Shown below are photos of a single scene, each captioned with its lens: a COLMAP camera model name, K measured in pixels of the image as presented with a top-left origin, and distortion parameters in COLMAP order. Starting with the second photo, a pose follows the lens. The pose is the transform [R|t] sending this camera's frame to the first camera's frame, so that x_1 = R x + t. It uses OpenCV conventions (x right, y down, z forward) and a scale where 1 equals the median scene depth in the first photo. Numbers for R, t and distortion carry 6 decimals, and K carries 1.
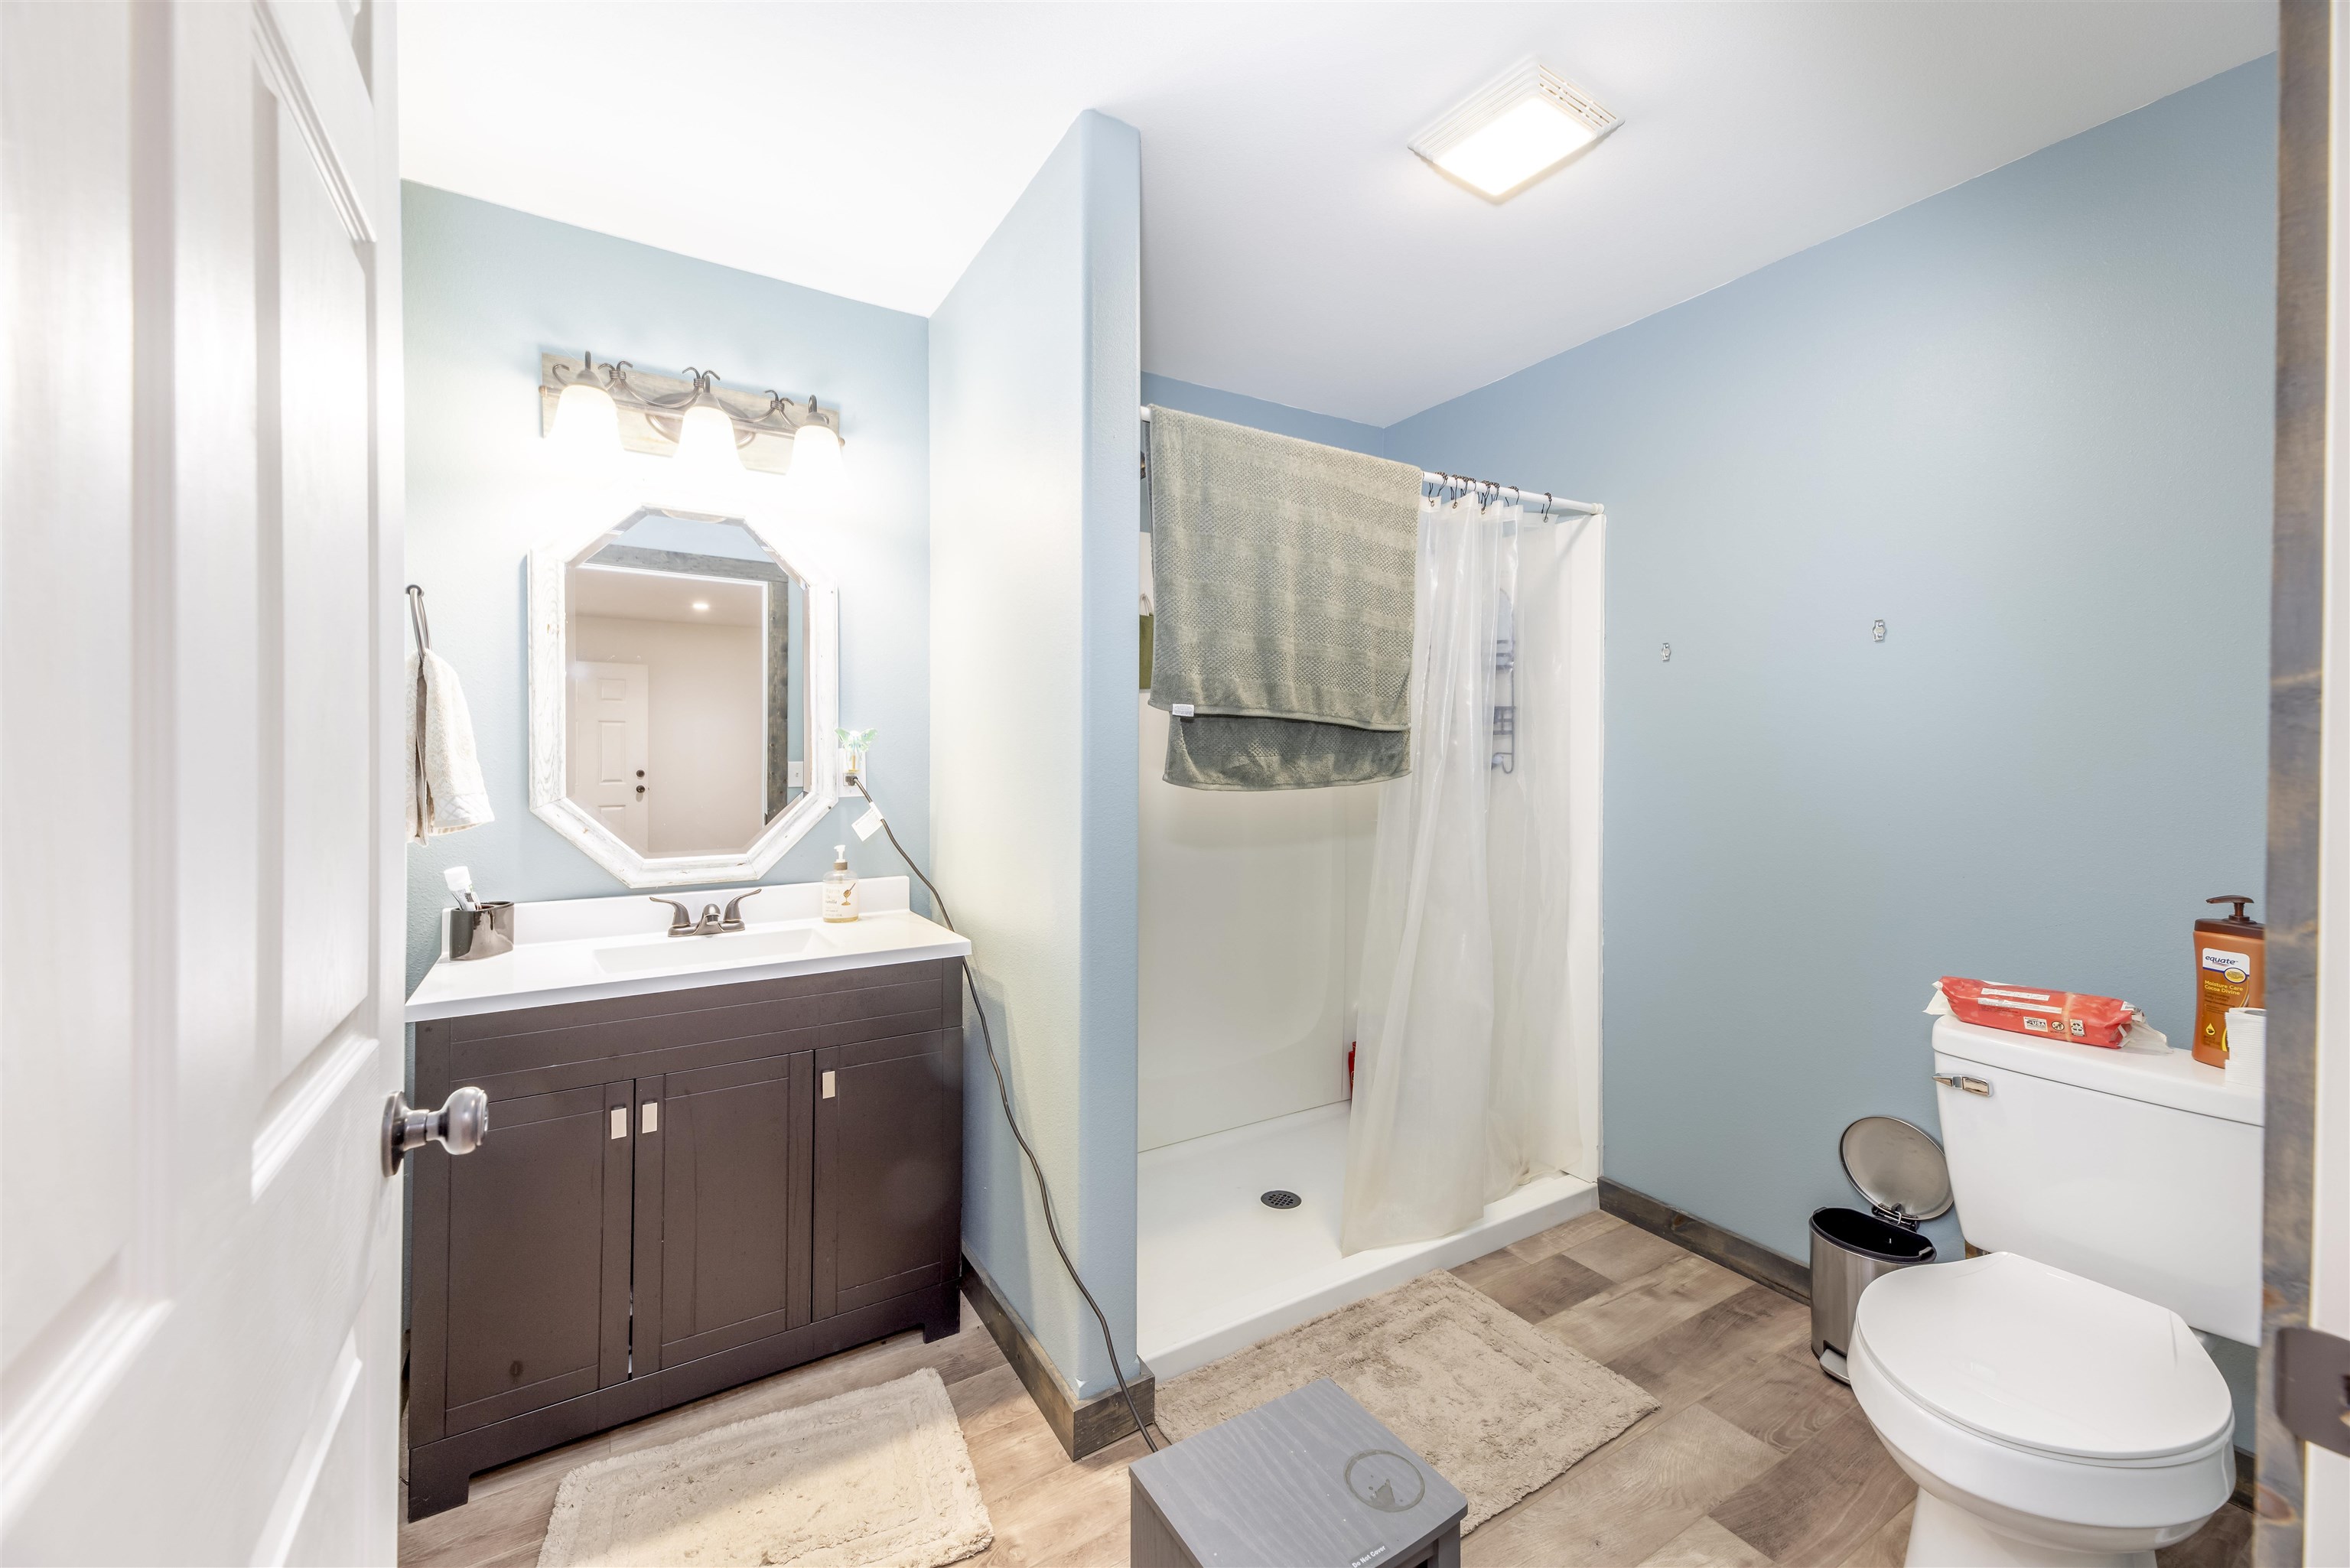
lens RADIAL K [[914.0, 0, 1172.8], [0, 914.0, 776.0], [0, 0, 1]] dist [0.030936, -0.009407]
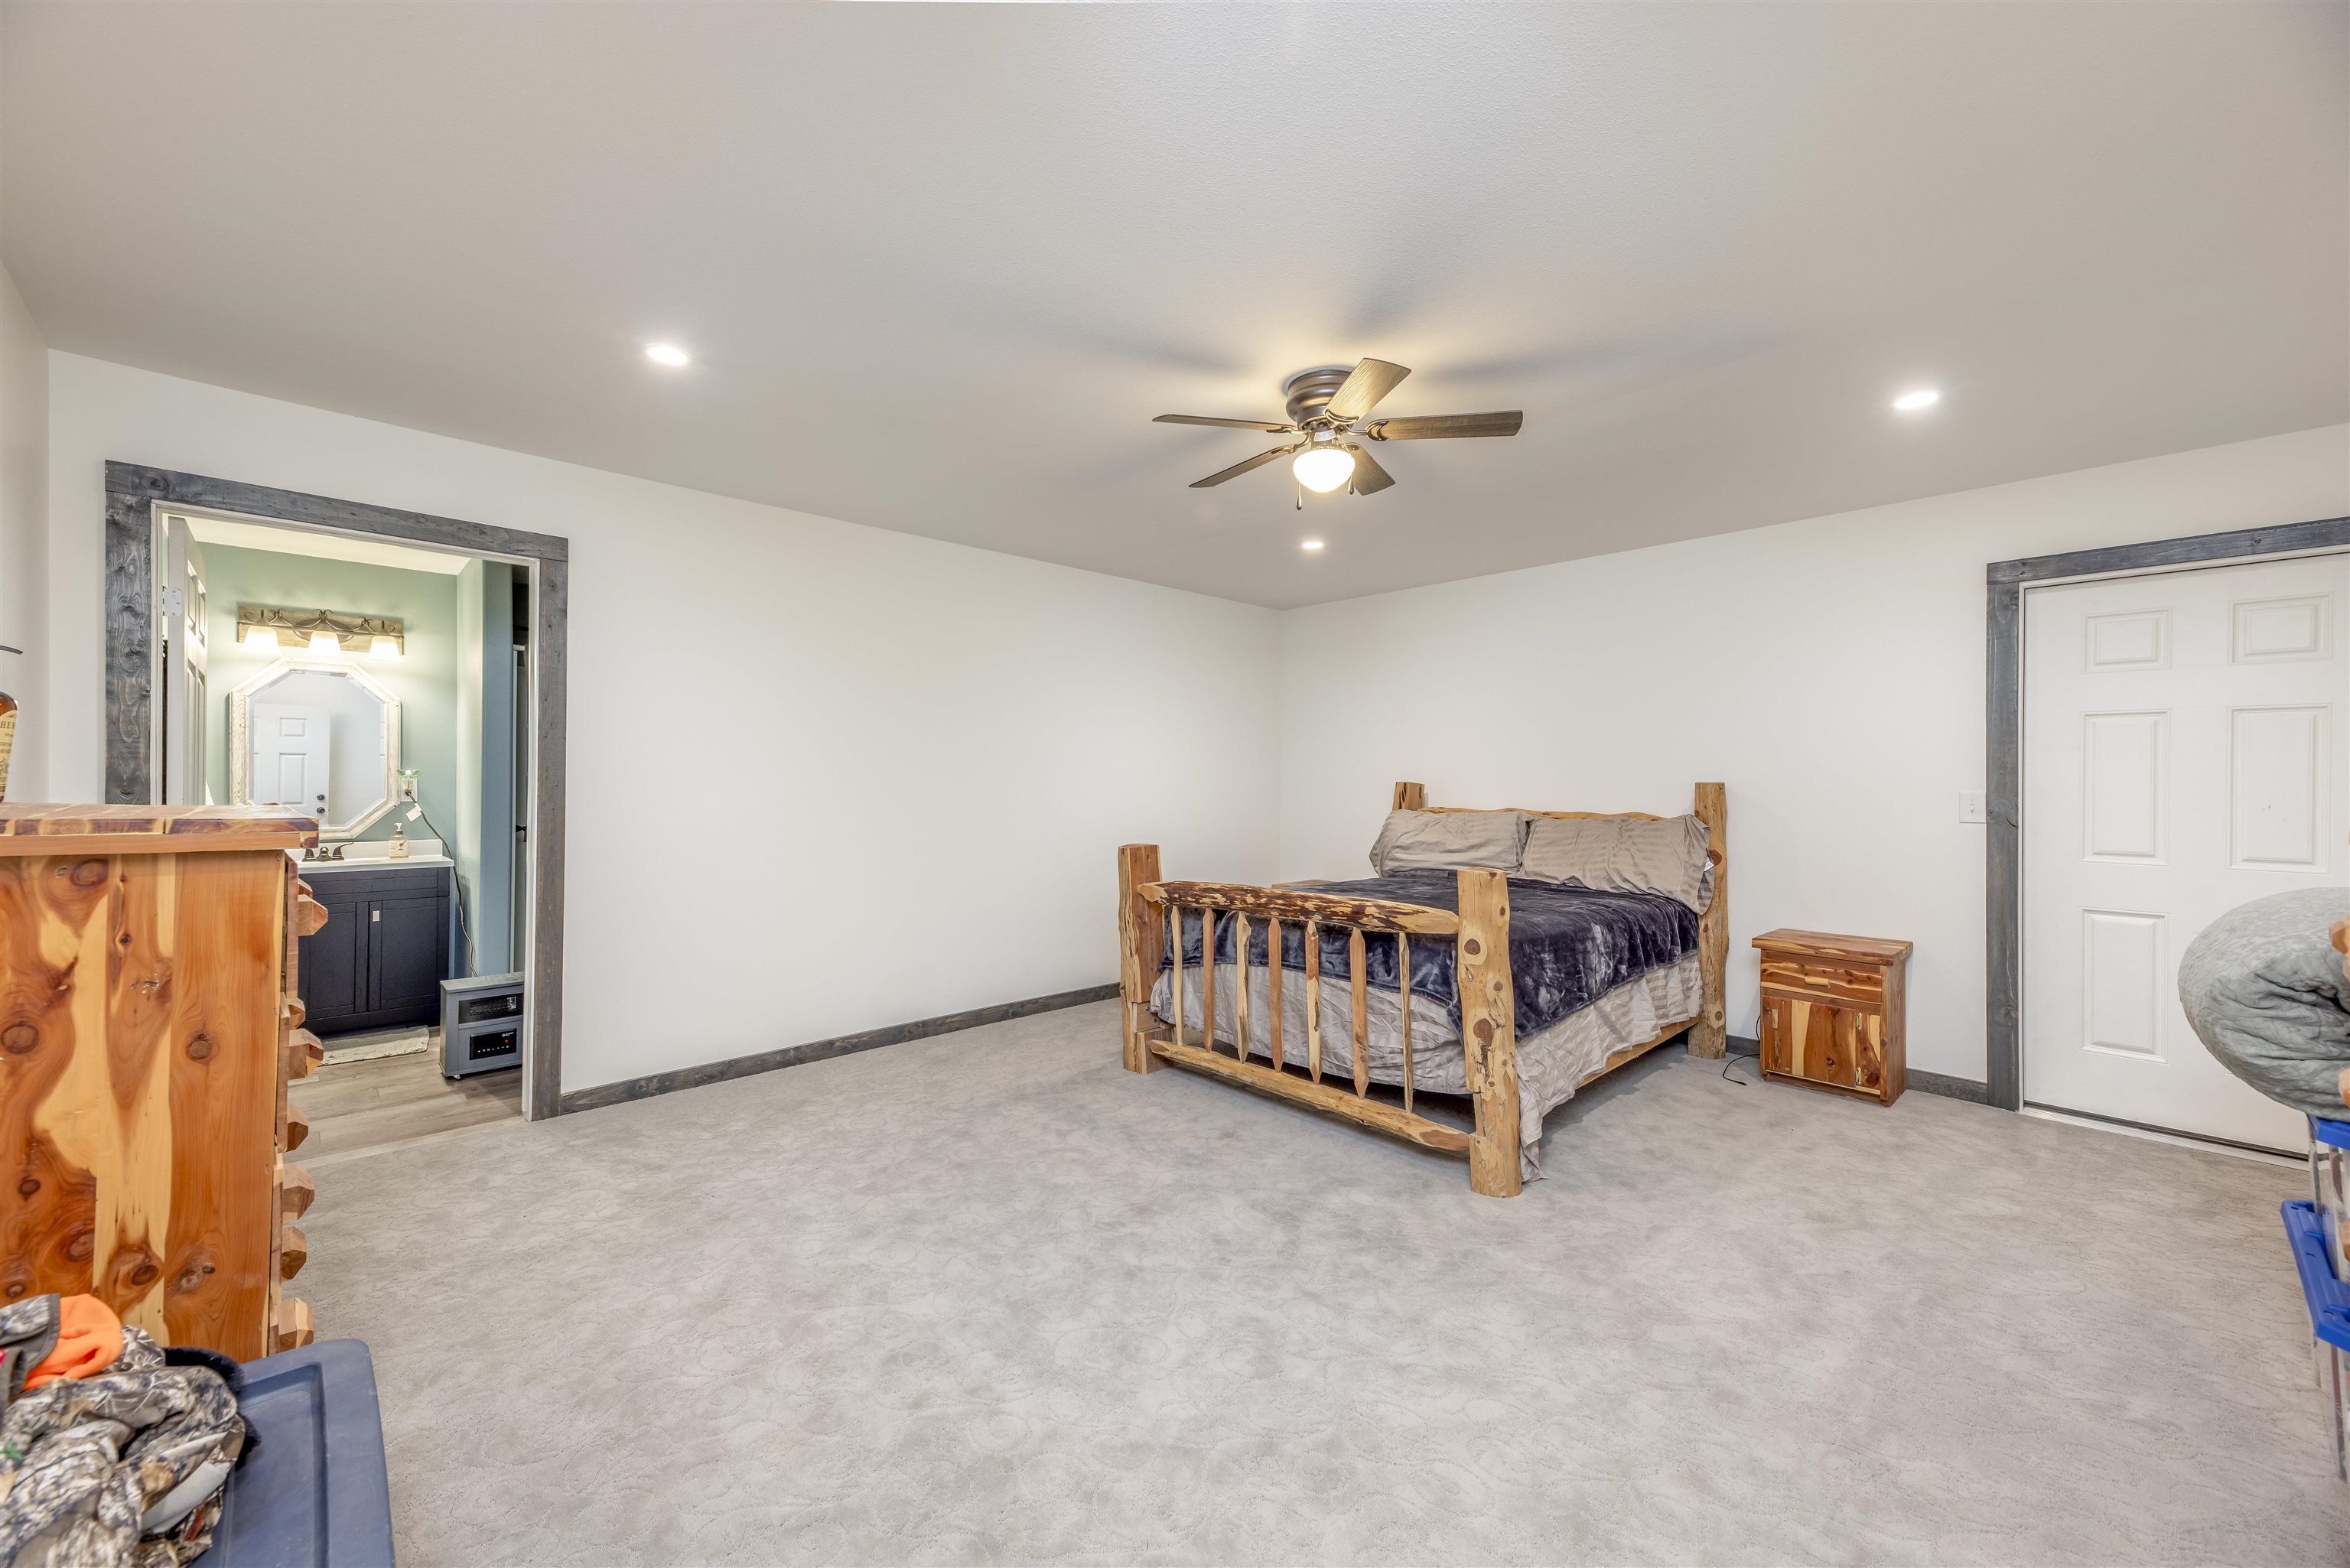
lens RADIAL K [[914.0, 0, 1172.8], [0, 914.0, 776.0], [0, 0, 1]] dist [0.030936, -0.009407]
pose [[0.979942, -0.010209, 0.199019, 1.047918], [0.014420, 0.999701, -0.019724, 0.035502], [-0.198758, 0.022199, 0.979797, -1.601231]]
